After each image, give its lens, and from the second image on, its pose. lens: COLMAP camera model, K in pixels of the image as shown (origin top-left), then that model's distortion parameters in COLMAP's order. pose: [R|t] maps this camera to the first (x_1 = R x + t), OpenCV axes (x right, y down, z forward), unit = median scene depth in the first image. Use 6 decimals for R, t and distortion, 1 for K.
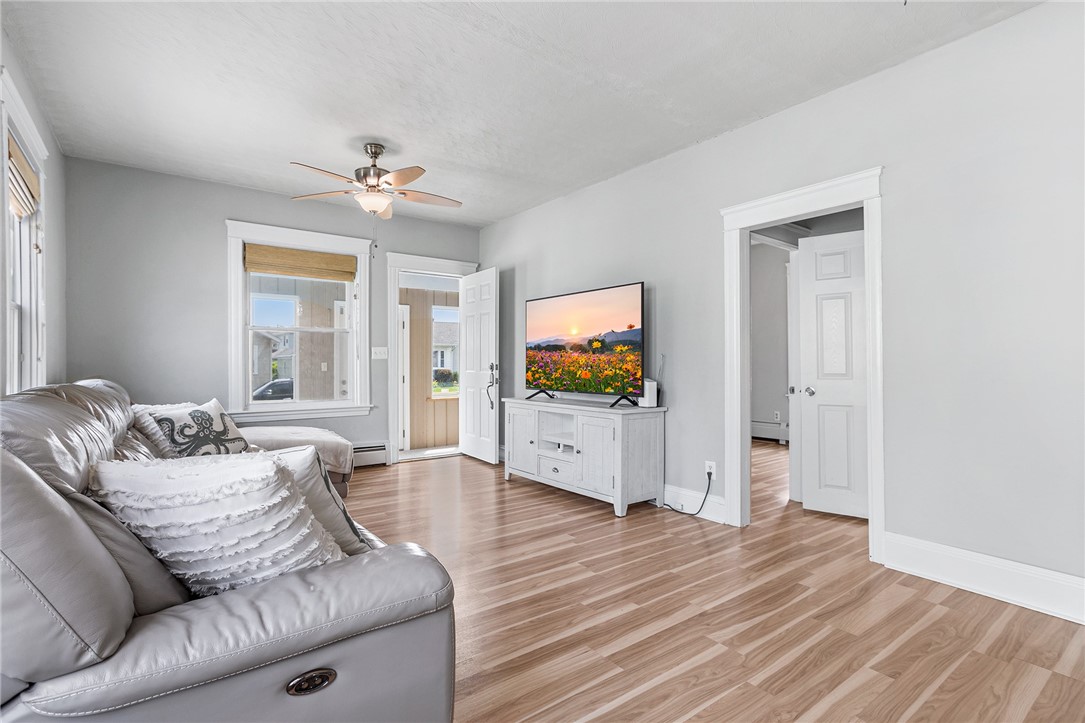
lens RADIAL K [[529.1, 0, 536.6], [0, 529.1, 365.1], [0, 0, 1]] dist [-0.025931, 0.032973]
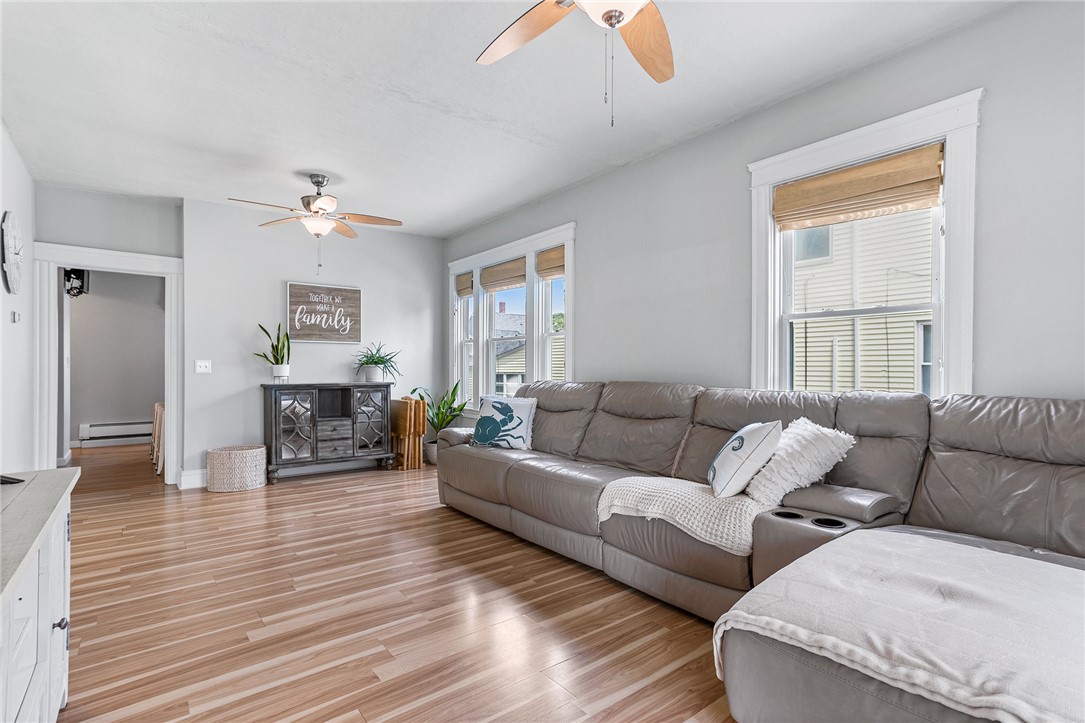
lens RADIAL K [[536.6, 0, 542.5], [0, 536.6, 361.5], [0, 0, 1]] dist [-0.030081, -0.000015]
pose [[-0.999890, 0.000576, -0.014790, -0.286743], [0.000682, 0.999974, -0.007165, -0.010625], [0.014785, -0.007175, -0.999865, 1.656091]]
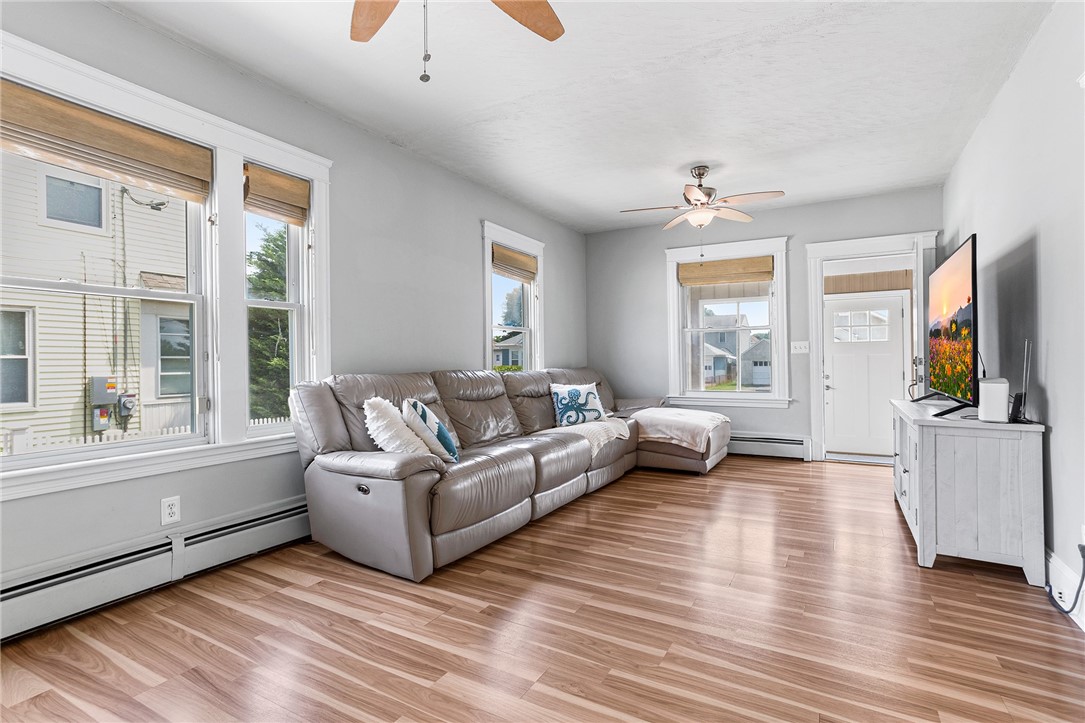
lens RADIAL K [[529.1, 0, 536.6], [0, 529.1, 365.1], [0, 0, 1]] dist [-0.025931, 0.032973]
pose [[0.387186, 0.003800, -0.921994, 0.688750], [0.004882, 0.999969, 0.006172, 0.003516], [0.921989, -0.006891, 0.387156, 0.256122]]
